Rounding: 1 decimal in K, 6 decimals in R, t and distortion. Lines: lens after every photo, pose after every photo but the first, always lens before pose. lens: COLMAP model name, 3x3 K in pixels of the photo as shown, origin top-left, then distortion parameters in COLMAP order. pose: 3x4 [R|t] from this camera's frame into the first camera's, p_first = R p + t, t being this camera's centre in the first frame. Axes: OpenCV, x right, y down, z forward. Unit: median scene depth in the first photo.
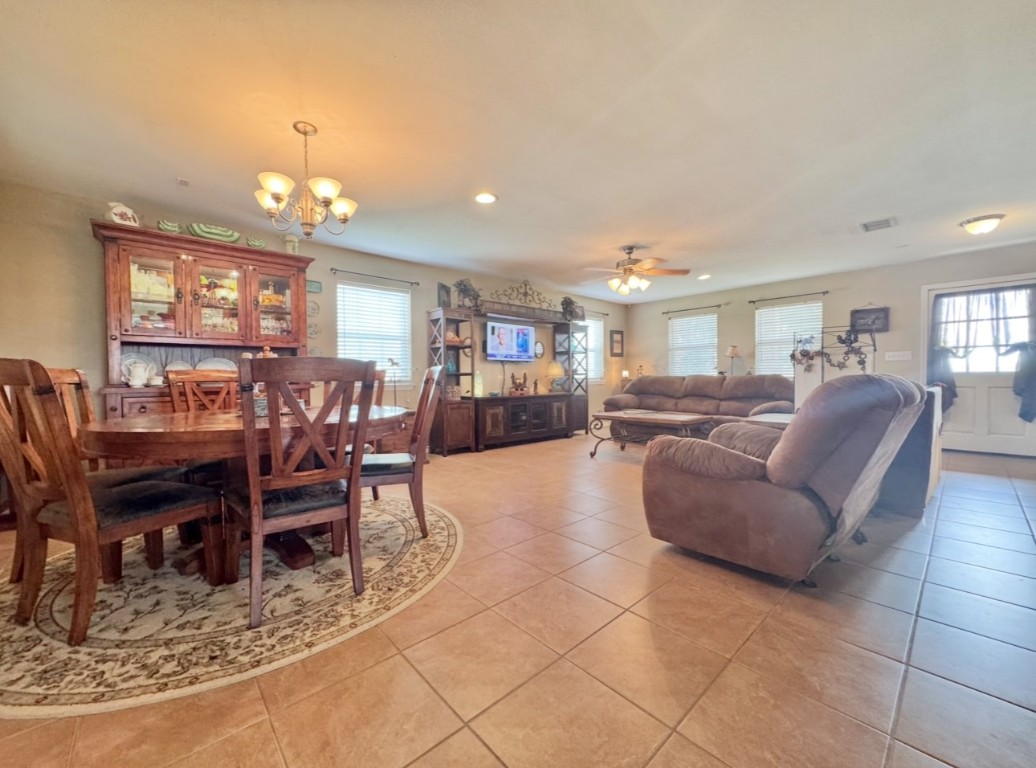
lens RADIAL K [[411.1, 0, 518.0], [0, 411.1, 384.2], [0, 0, 1]] dist [-0.002519, 0.000648]
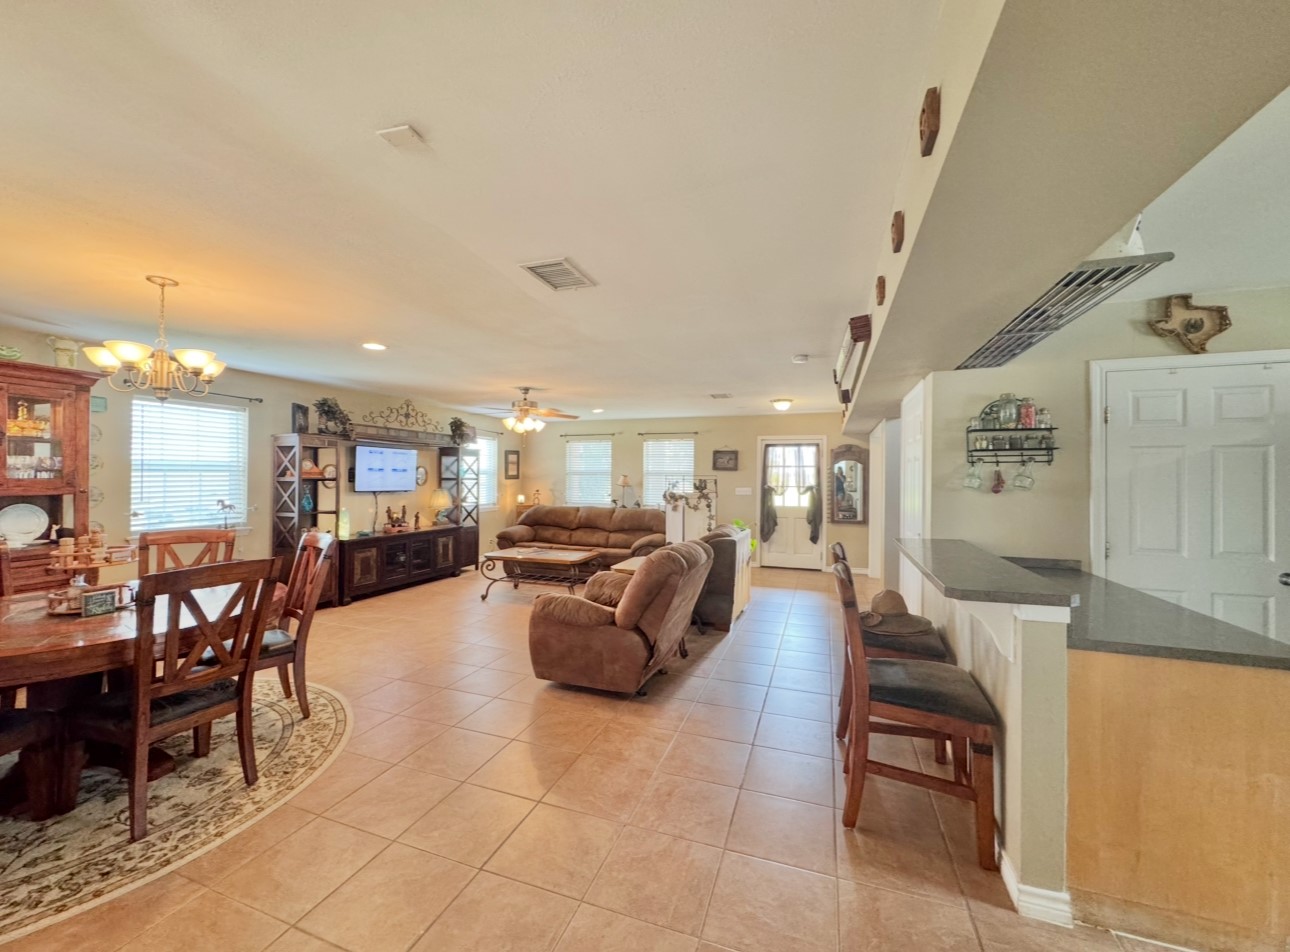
lens RADIAL K [[509.9, 0, 644.0], [0, 509.9, 471.3], [0, 0, 1]] dist [0.000427, -0.000525]
pose [[0.883711, 0.020976, 0.467563, -0.073313], [-0.008161, 0.999534, -0.029418, -0.132767], [-0.467962, 0.022182, 0.883470, -0.331430]]
